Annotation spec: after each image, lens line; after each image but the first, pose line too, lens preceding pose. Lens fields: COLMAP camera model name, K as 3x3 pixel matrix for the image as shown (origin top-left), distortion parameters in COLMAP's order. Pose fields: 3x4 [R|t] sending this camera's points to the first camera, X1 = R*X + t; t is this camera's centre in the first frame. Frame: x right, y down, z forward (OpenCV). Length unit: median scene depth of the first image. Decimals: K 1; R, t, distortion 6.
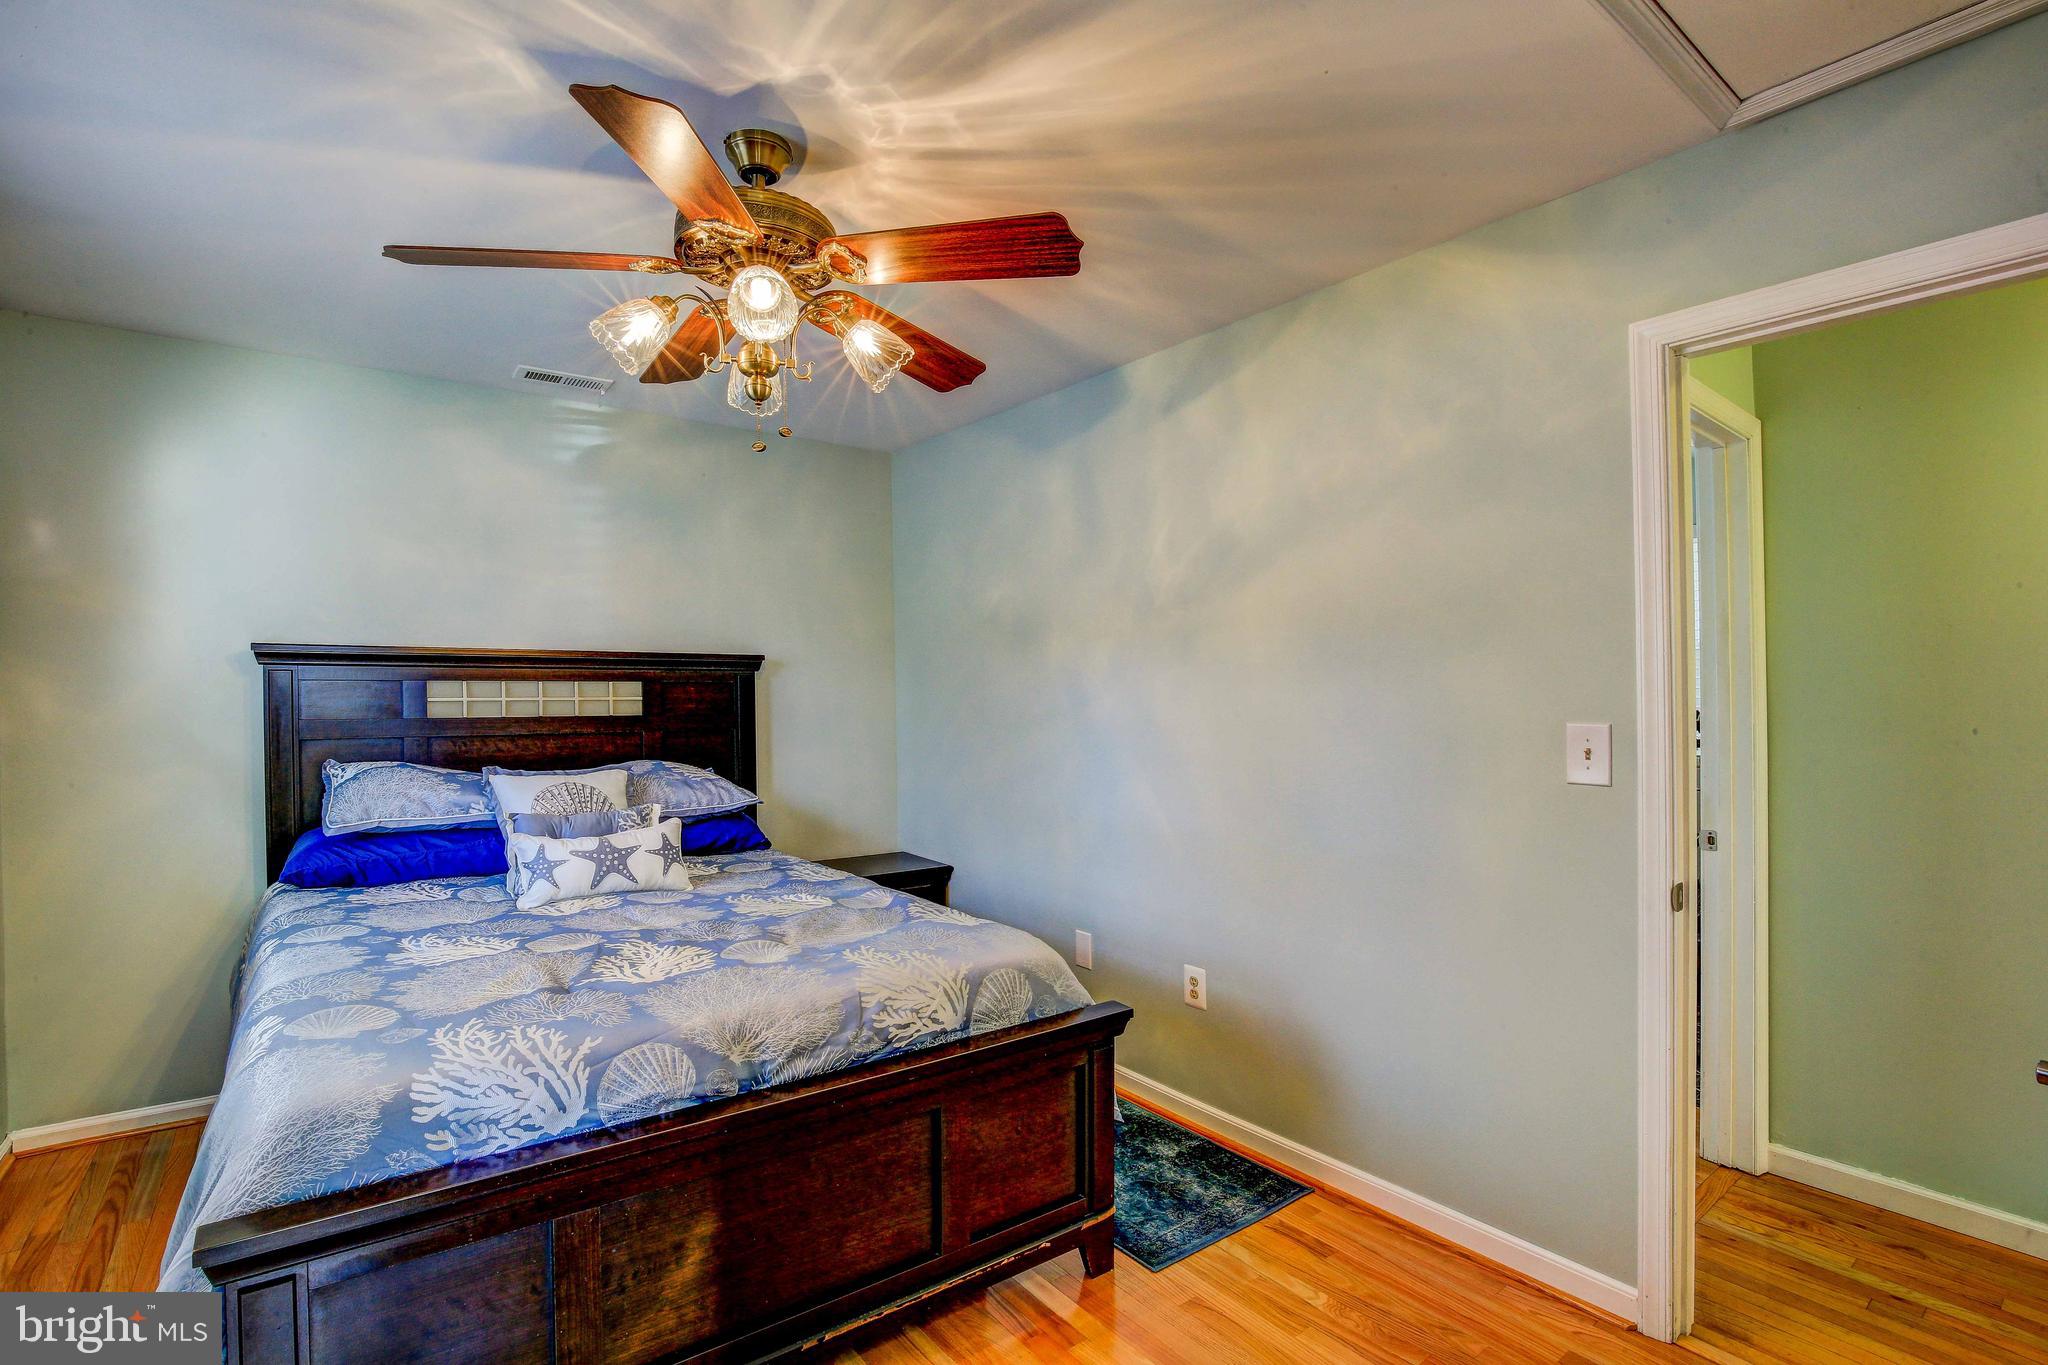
lens RADIAL K [[942.9, 0, 1007.2], [0, 942.9, 682.9], [0, 0, 1]] dist [-0.031689, 0.001500]
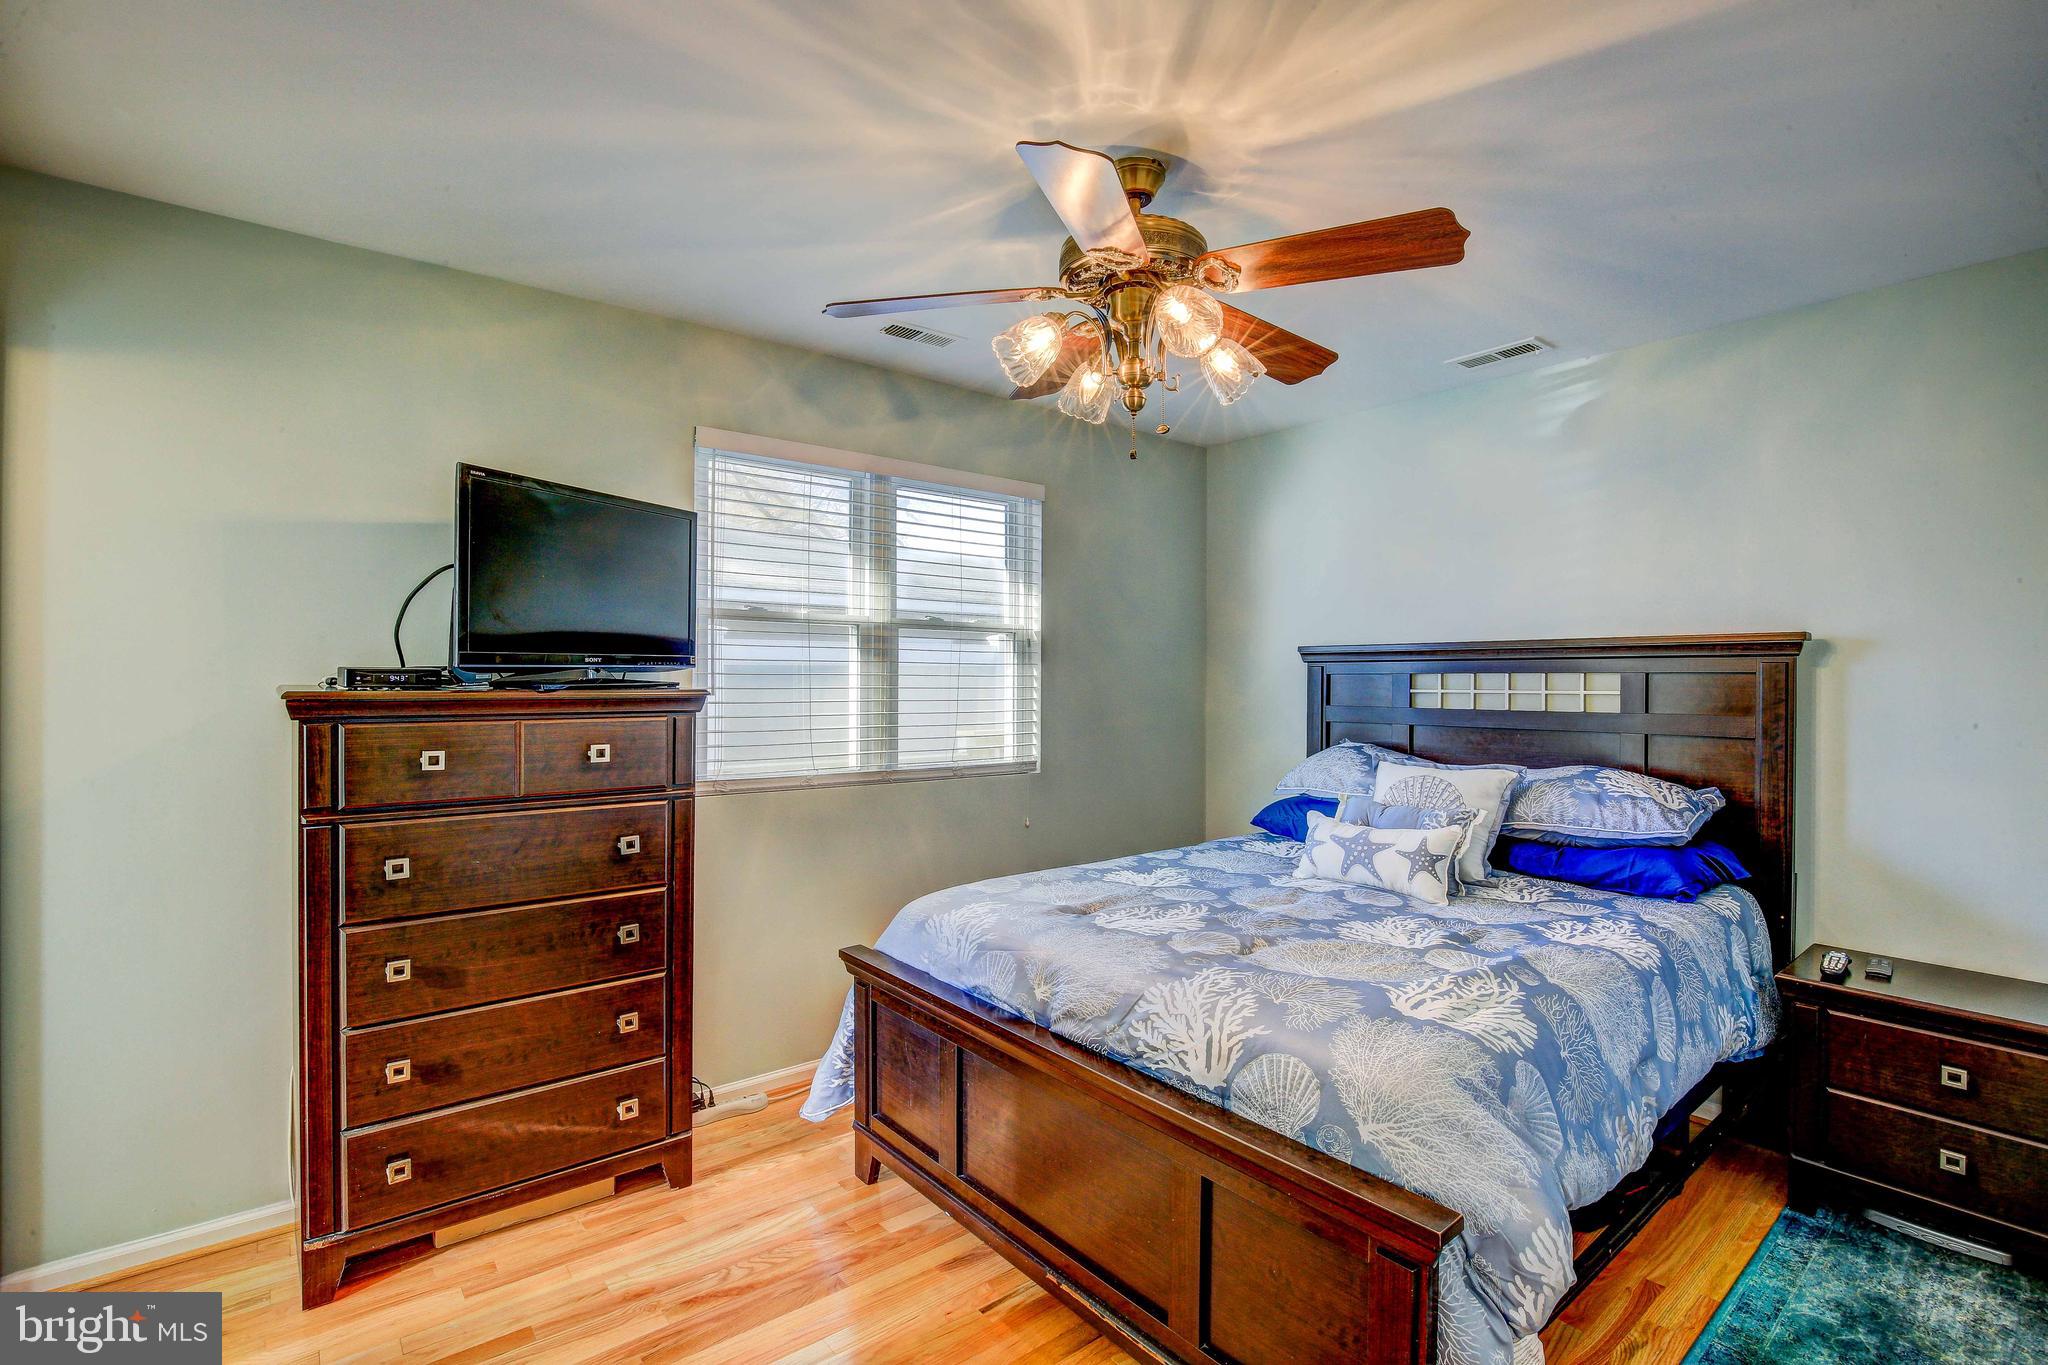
lens RADIAL K [[942.9, 0, 1010.5], [0, 942.9, 686.6], [0, 0, 1]] dist [-0.031689, 0.001500]
pose [[0.026364, 0.005357, -0.999638, 0.746203], [0.008829, 0.999945, 0.005592, 0.002736], [0.999613, -0.008974, 0.026315, 0.772800]]
